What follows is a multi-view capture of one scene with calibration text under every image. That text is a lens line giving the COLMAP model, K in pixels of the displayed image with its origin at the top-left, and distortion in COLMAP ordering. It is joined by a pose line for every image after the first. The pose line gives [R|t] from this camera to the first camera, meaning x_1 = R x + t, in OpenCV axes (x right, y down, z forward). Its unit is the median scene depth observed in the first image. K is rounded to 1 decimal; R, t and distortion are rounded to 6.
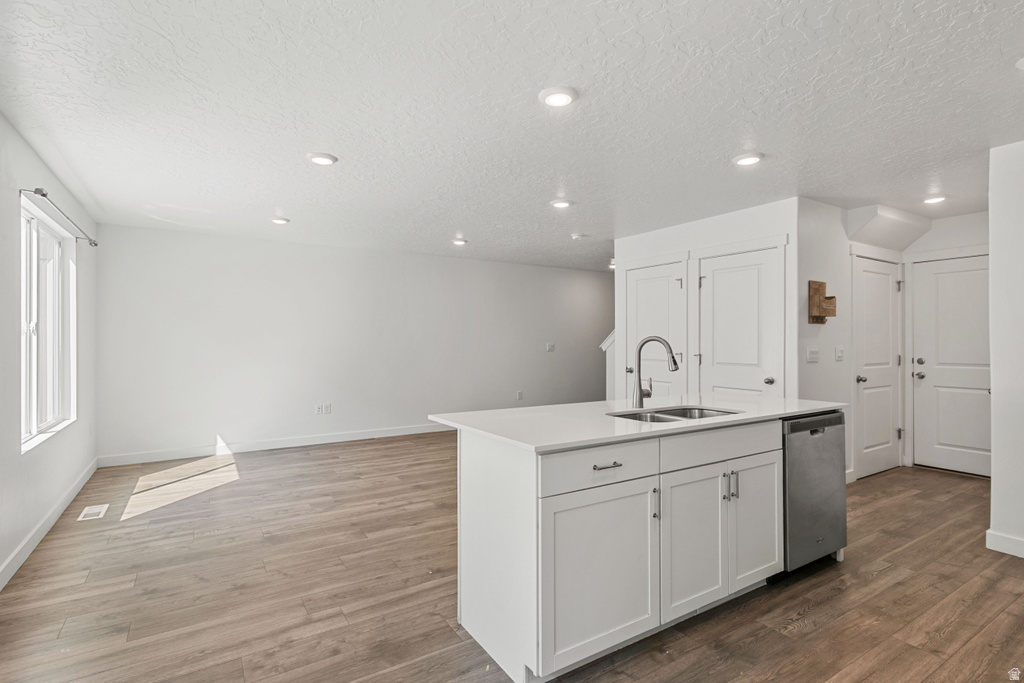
lens RADIAL K [[502.4, 0, 512.0], [0, 502.4, 341.5], [0, 0, 1]] dist [0.000334, 0.000034]
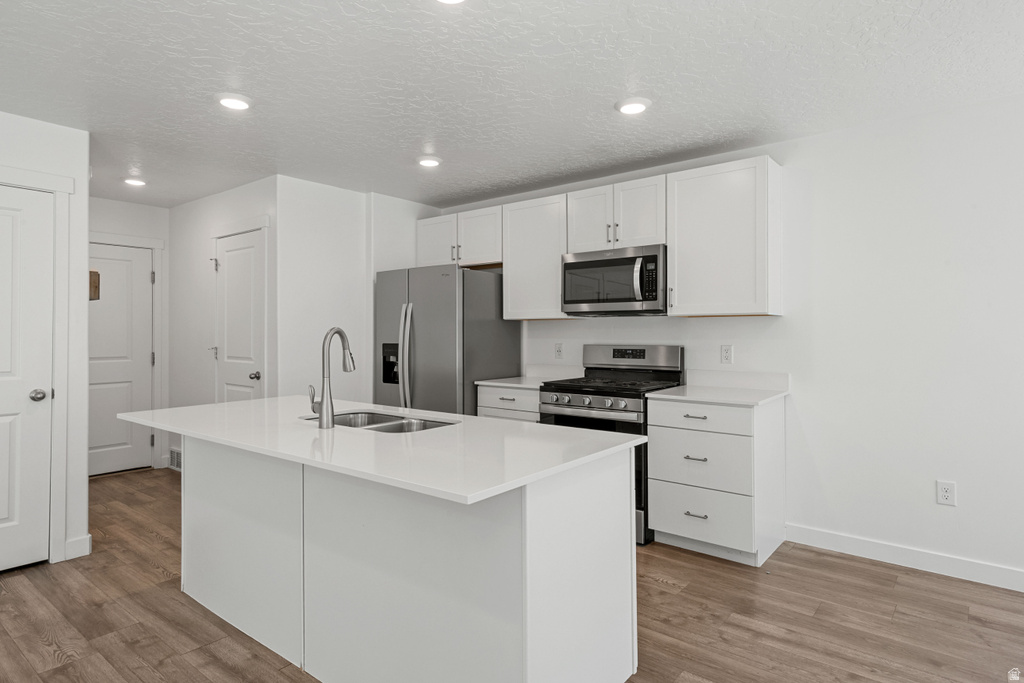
lens RADIAL K [[572.2, 0, 506.3], [0, 572.2, 330.1], [0, 0, 1]] dist [0.023988, 0.000533]
pose [[-0.318488, 0.002730, 0.947923, -0.422246], [0.001610, 0.999996, -0.002339, -0.002470], [-0.947925, 0.000781, -0.318492, 0.718033]]
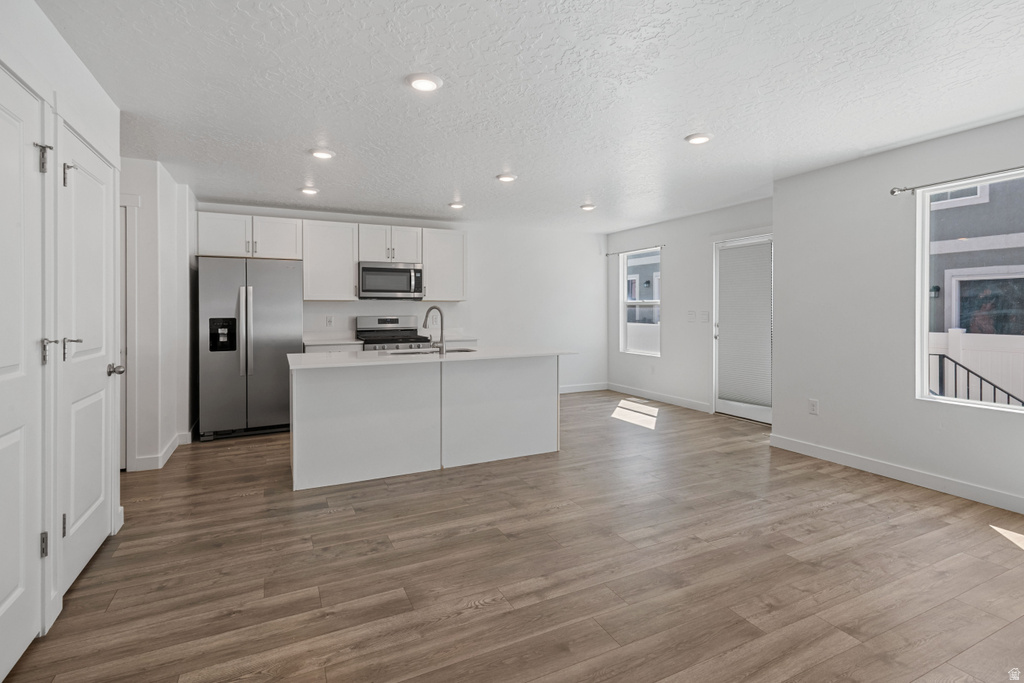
lens RADIAL K [[502.6, 0, 515.0], [0, 502.6, 312.8], [0, 0, 1]] dist [0.000154, 0.000119]
pose [[-0.994712, 0.000258, 0.102704, -0.081321], [0.000898, 0.999981, 0.006179, 0.001567], [-0.102700, 0.006238, -0.994693, 1.722836]]
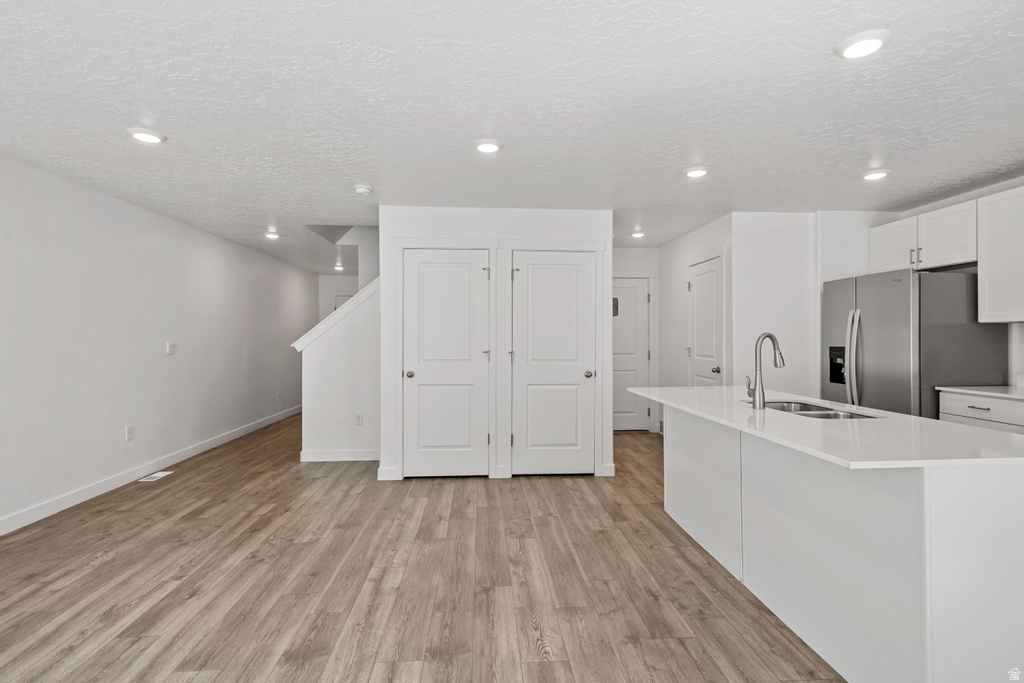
lens RADIAL K [[497.7, 0, 518.5], [0, 497.7, 336.0], [0, 0, 1]] dist [0.001518, 0.000668]
pose [[0.468634, 0.000108, 0.883392, -0.548912], [0.002843, 0.999995, -0.001631, -0.002431], [-0.883388, 0.003276, 0.468632, 0.677820]]
